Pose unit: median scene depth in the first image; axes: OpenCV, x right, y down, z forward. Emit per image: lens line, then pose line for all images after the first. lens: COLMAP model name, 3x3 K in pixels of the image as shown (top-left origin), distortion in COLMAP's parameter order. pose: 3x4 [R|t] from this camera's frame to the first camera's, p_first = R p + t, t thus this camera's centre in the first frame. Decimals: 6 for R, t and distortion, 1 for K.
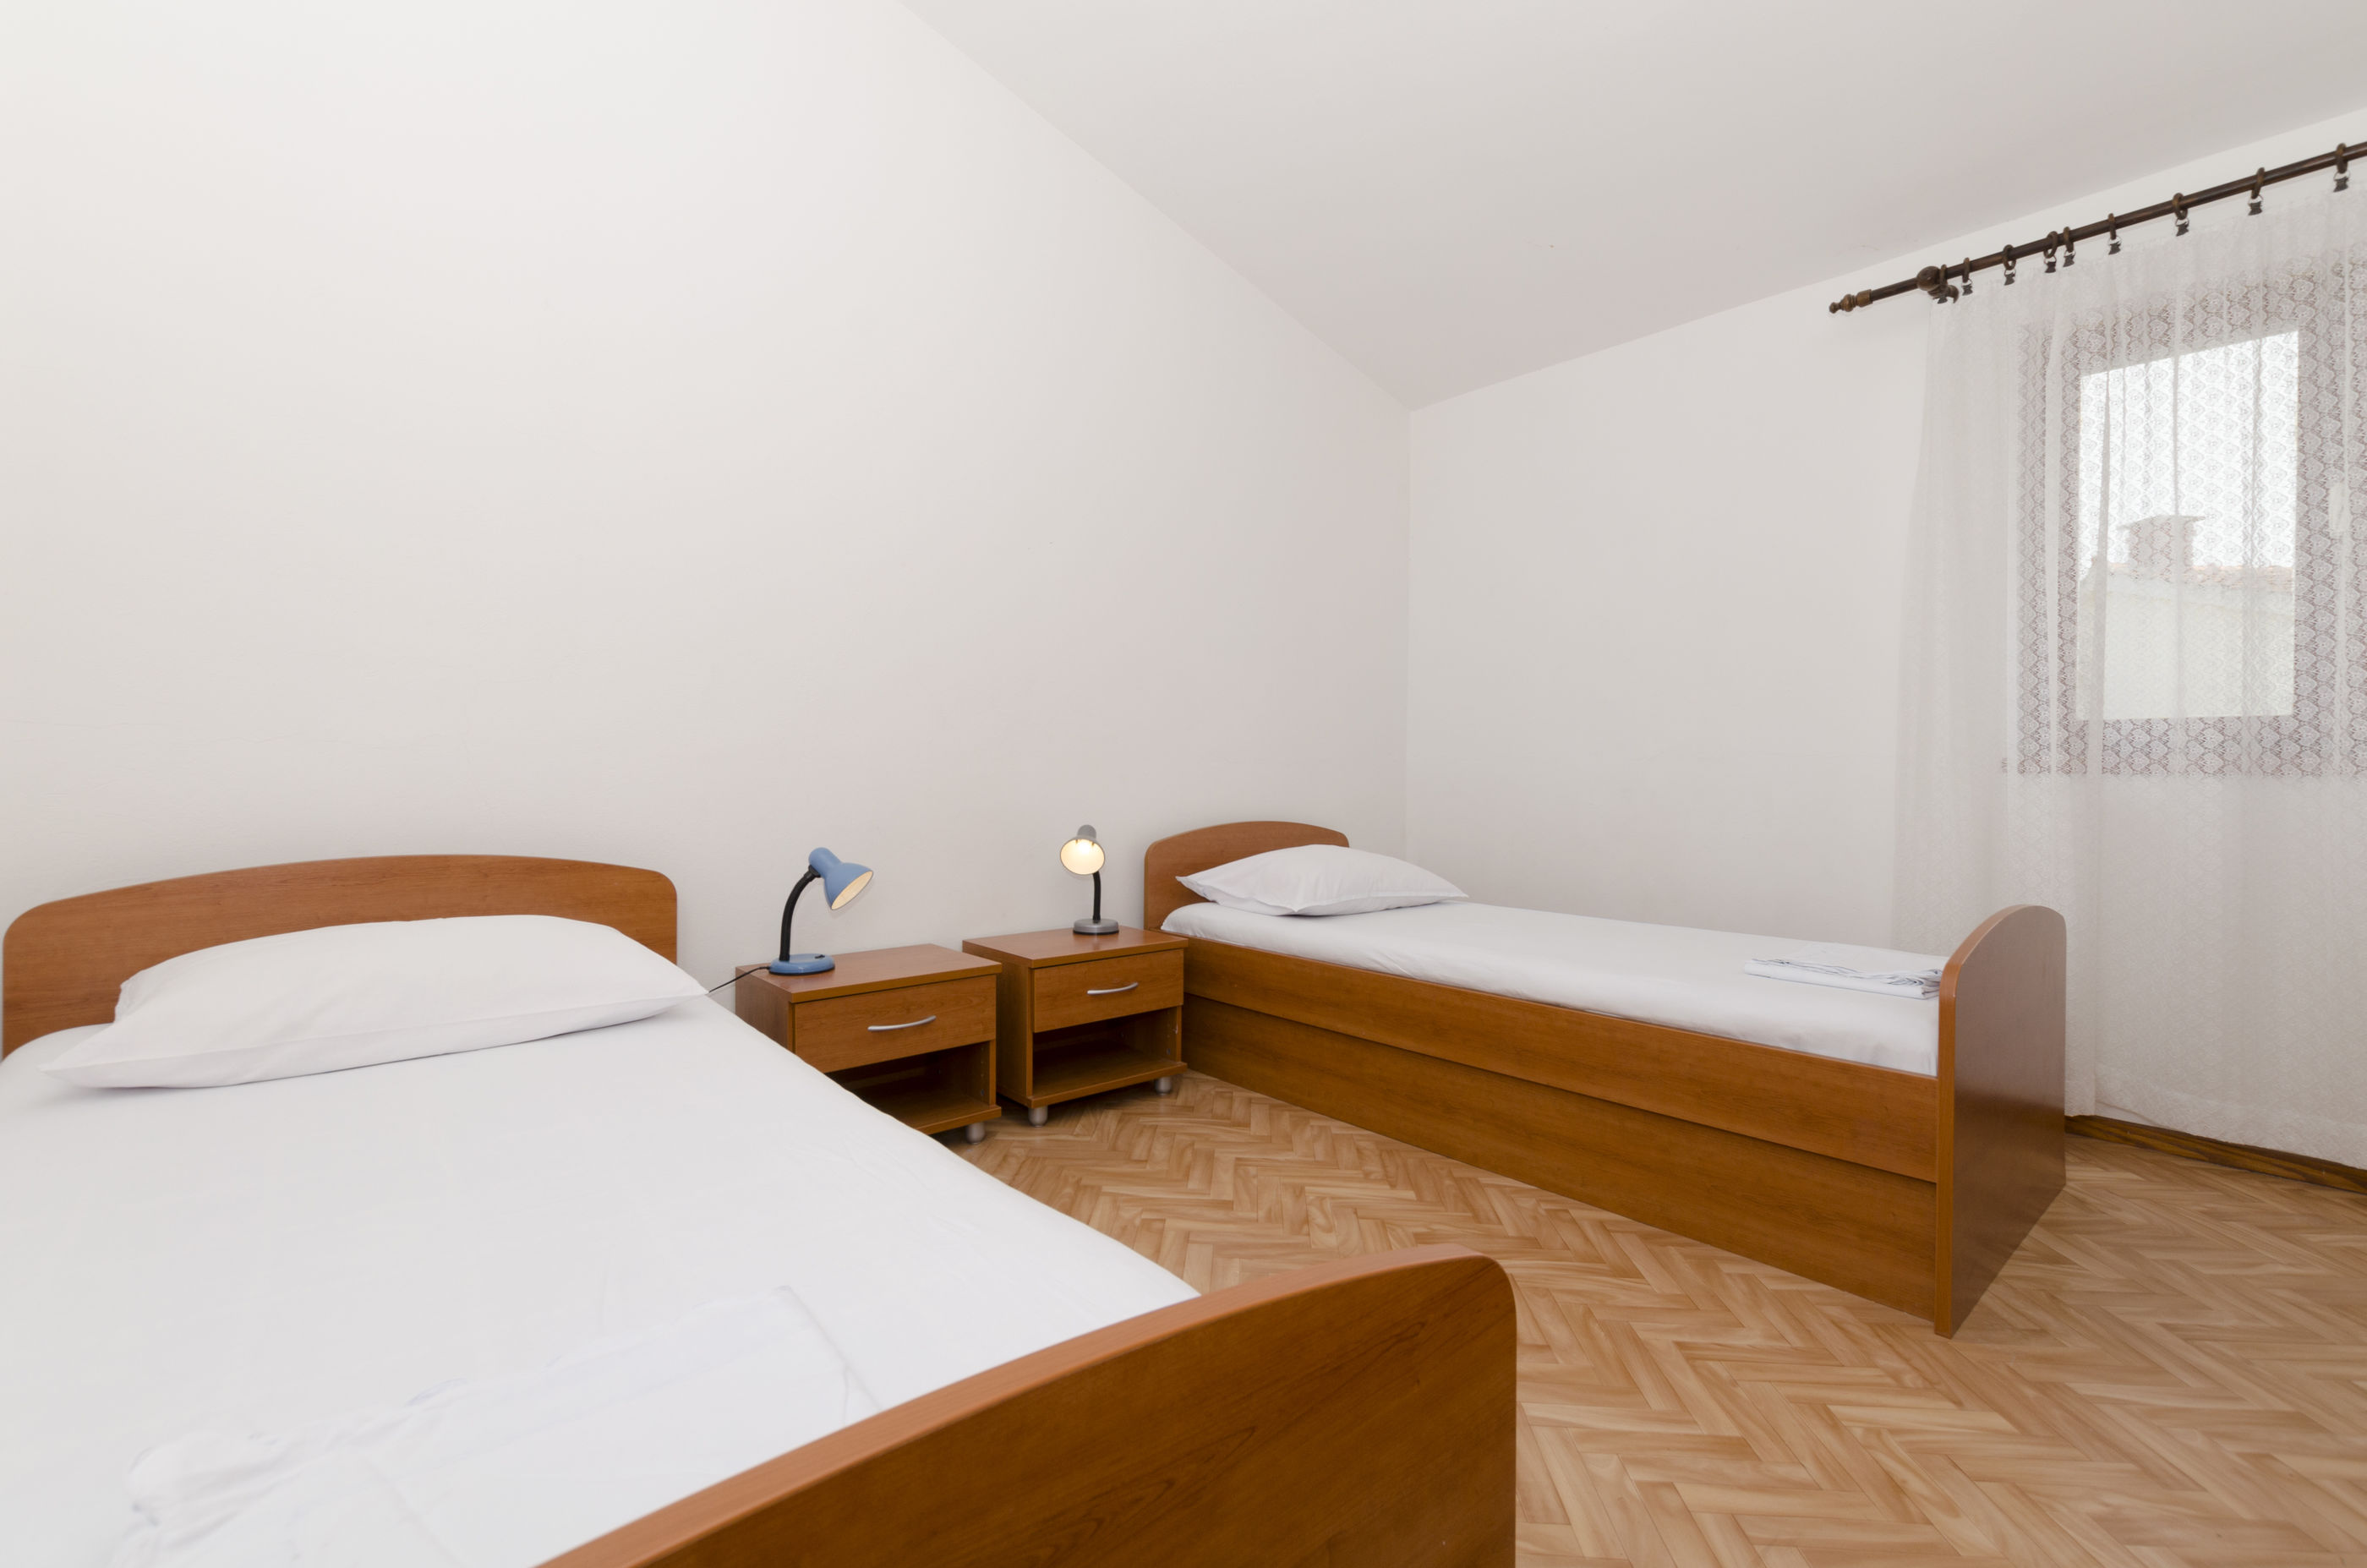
lens RADIAL K [[1017.7, 0, 1193.5], [0, 1017.7, 782.6], [0, 0, 1]] dist [0.011351, -0.004708]
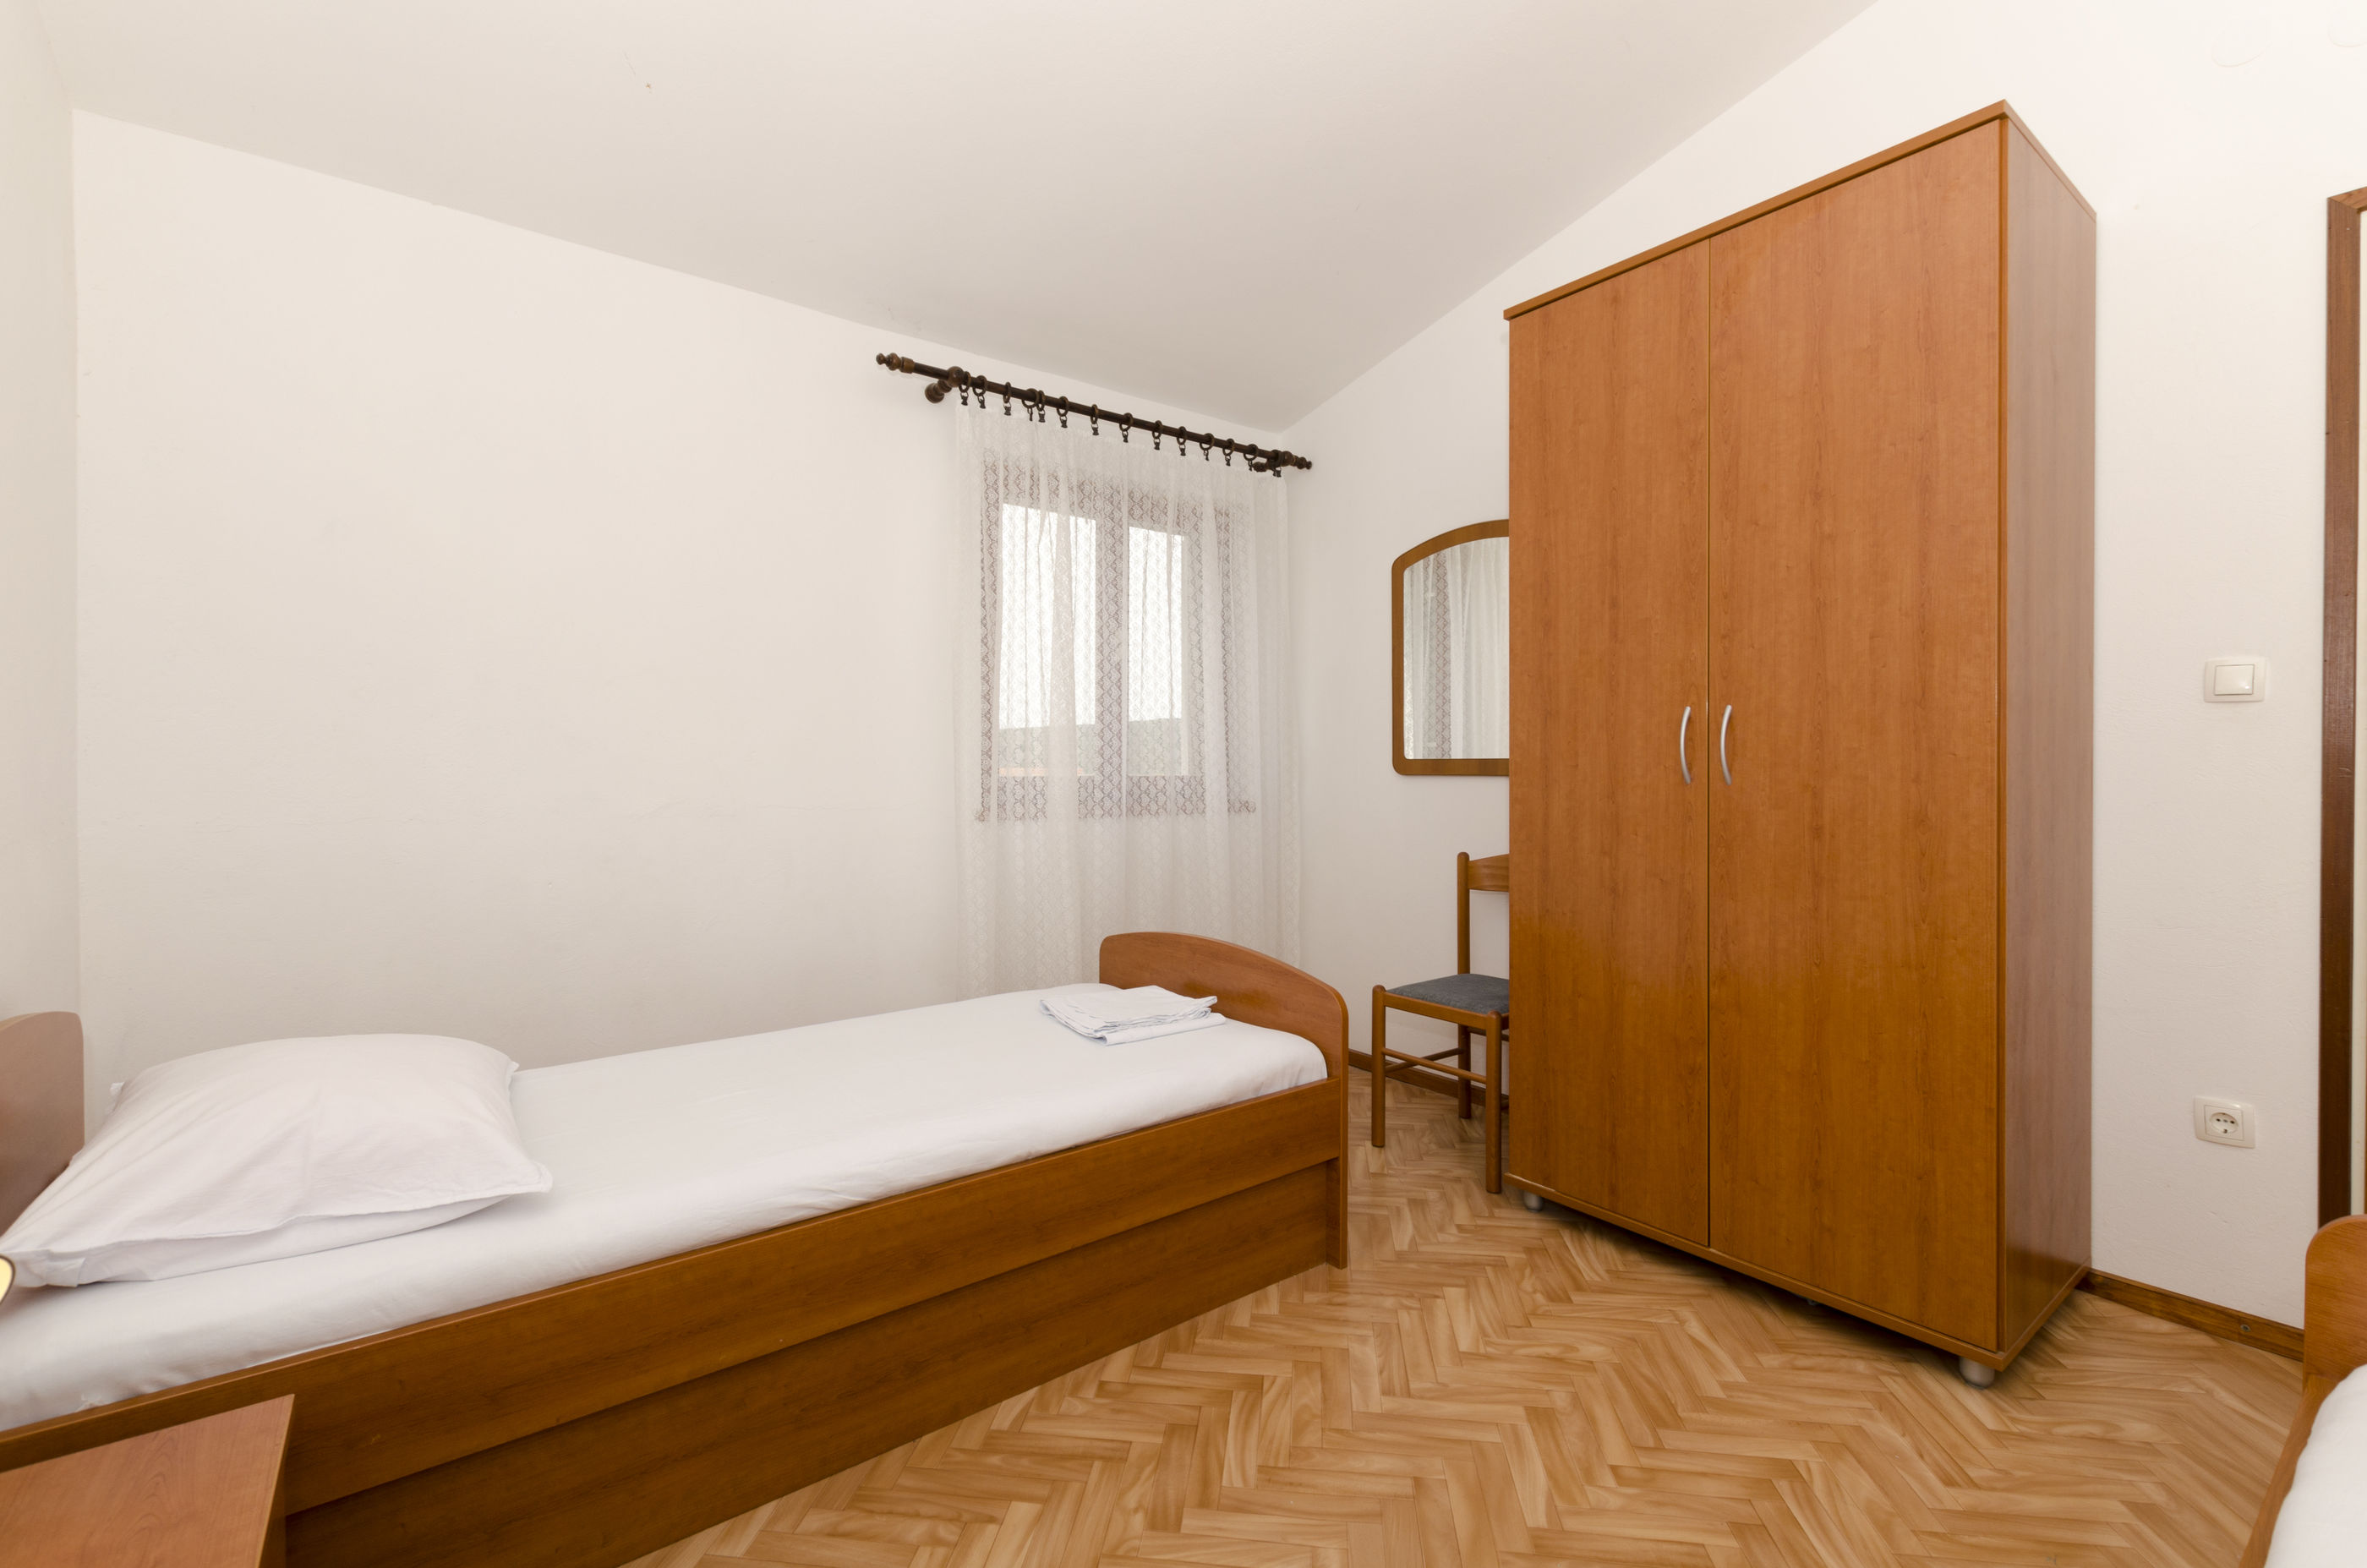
lens RADIAL K [[1017.7, 0, 1182.8], [0, 1017.7, 769.0], [0, 0, 1]] dist [0.011351, -0.004708]
pose [[0.064710, -0.013445, 0.997814, -0.474097], [0.009157, 0.999875, 0.012879, -0.102419], [-0.997862, 0.008303, 0.064825, 0.874496]]
